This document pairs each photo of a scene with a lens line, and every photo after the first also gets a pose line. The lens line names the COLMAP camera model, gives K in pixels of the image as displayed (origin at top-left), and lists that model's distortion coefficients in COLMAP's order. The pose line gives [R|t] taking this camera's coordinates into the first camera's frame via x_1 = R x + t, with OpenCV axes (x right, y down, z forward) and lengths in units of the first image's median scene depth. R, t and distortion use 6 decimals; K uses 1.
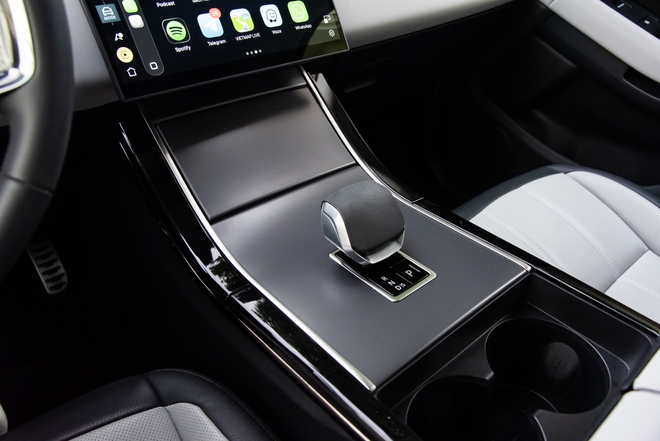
lens RADIAL K [[509.2, 0, 329.2], [0, 509.2, 223.9], [0, 0, 1]] dist [-0.021976, 0.005657]
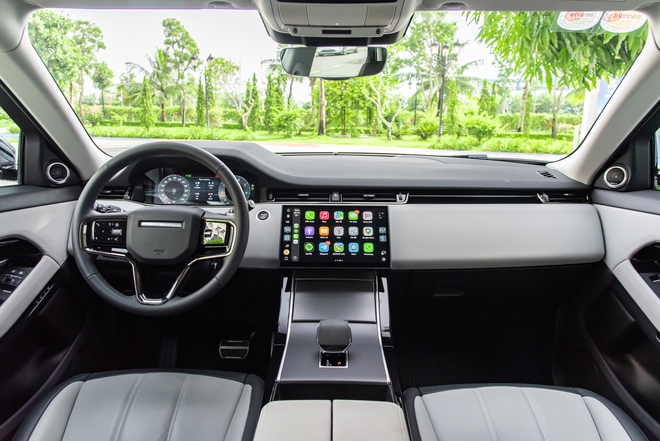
lens RADIAL K [[472.0, 0, 331.6], [0, 472.0, 214.3], [0, 0, 1]] dist [0.009441, 0.008887]
pose [[0.748609, 0.108580, -0.654060, 1.305585], [-0.363640, 0.892124, -0.268106, 0.077336], [0.554391, 0.438550, 0.707336, -0.707108]]
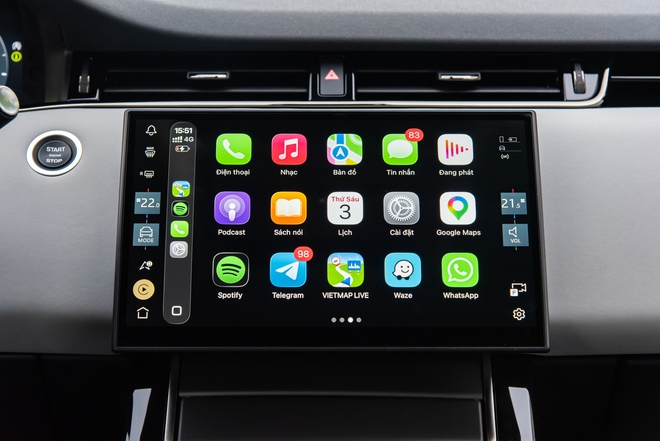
lens RADIAL K [[1609.0, 0, 332.3], [0, 1609.0, 219.8], [0, 0, 1]] dist [0.026920, 0.000000]
pose [[0.754911, 0.109024, -0.646701, 1.137806], [-0.355320, 0.896811, -0.263586, 0.076546], [0.551232, 0.428770, 0.715751, -0.477984]]
